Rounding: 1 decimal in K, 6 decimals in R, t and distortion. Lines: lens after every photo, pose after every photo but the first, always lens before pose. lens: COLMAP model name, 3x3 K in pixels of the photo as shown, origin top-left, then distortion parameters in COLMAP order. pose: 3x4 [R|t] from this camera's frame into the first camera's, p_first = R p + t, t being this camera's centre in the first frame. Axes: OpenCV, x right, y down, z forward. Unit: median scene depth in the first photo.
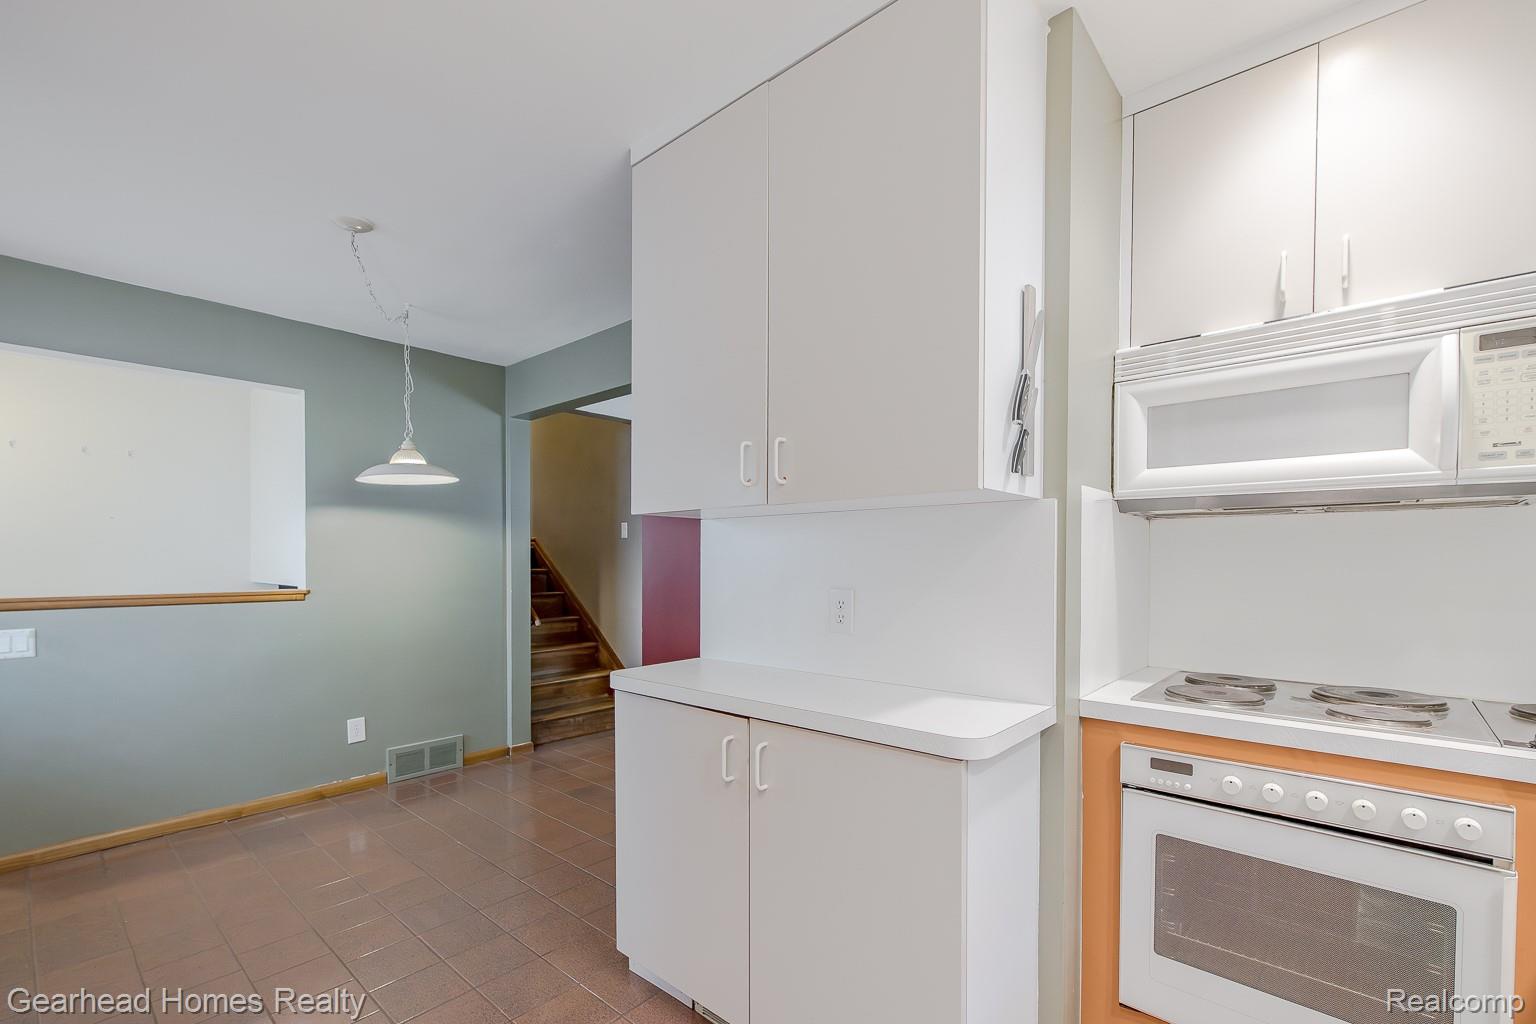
lens RADIAL K [[674.7, 0, 769.9], [0, 674.7, 561.9], [0, 0, 1]] dist [0.000755, -0.000171]
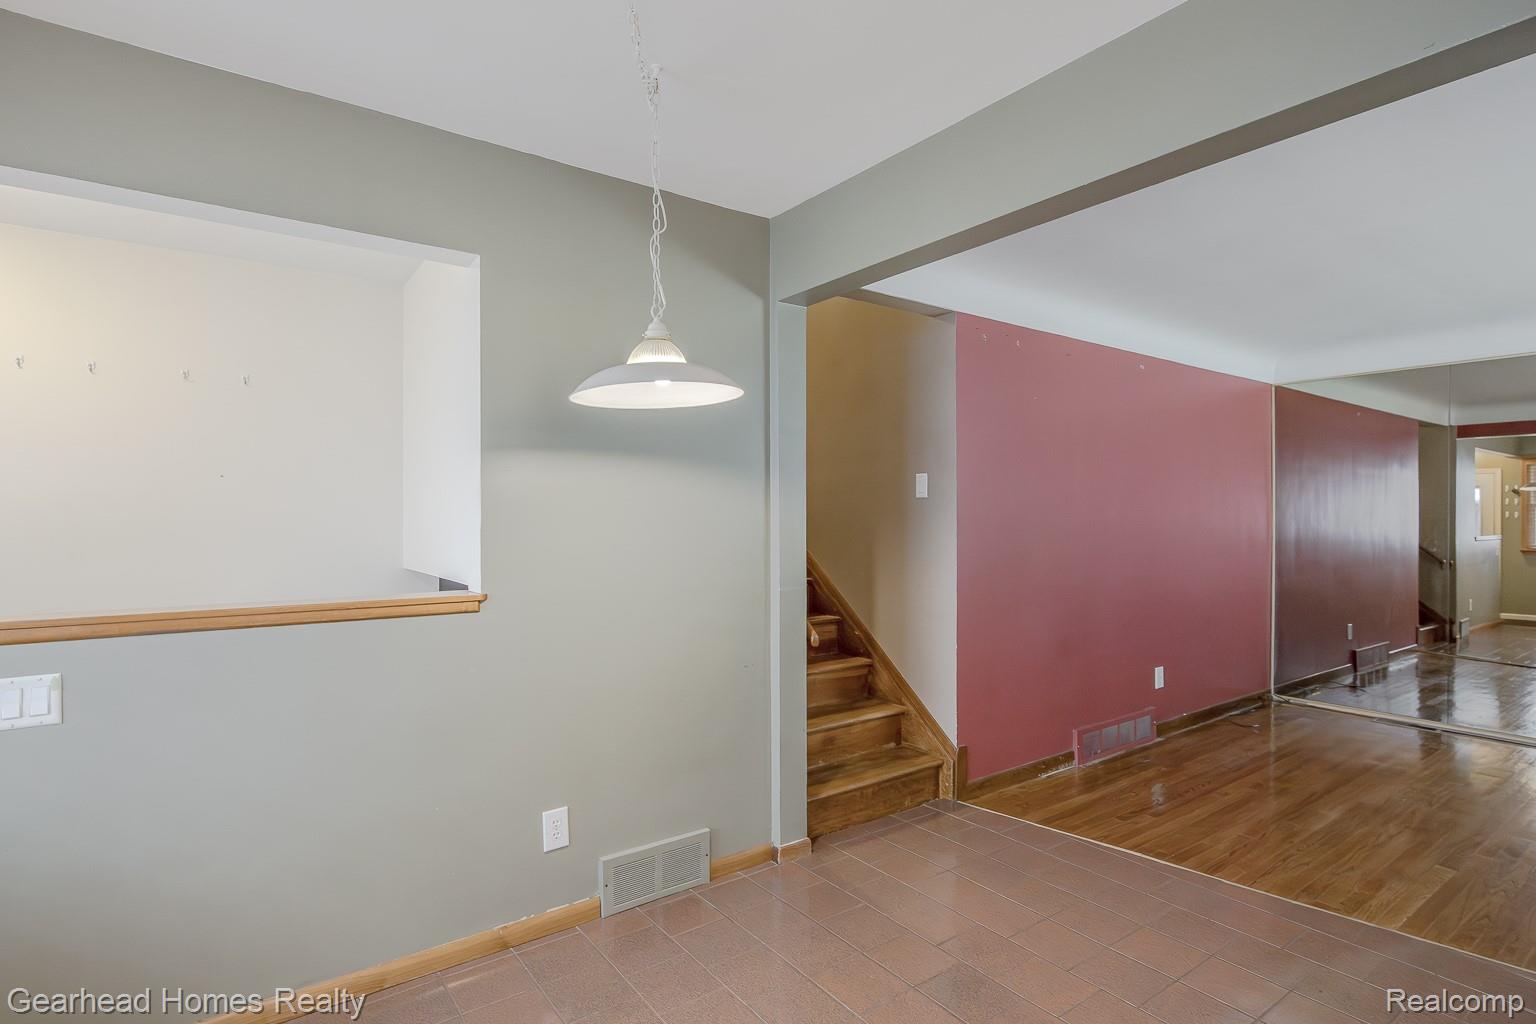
lens RADIAL K [[767.9, 0, 768.0], [0, 767.9, 512.0], [0, 0, 1]] dist [-0.001884, -0.000030]
pose [[0.975725, -0.002708, -0.218984, -0.264257], [0.000850, 0.999963, -0.008581, -0.020894], [0.218999, 0.008187, 0.975691, 0.357160]]
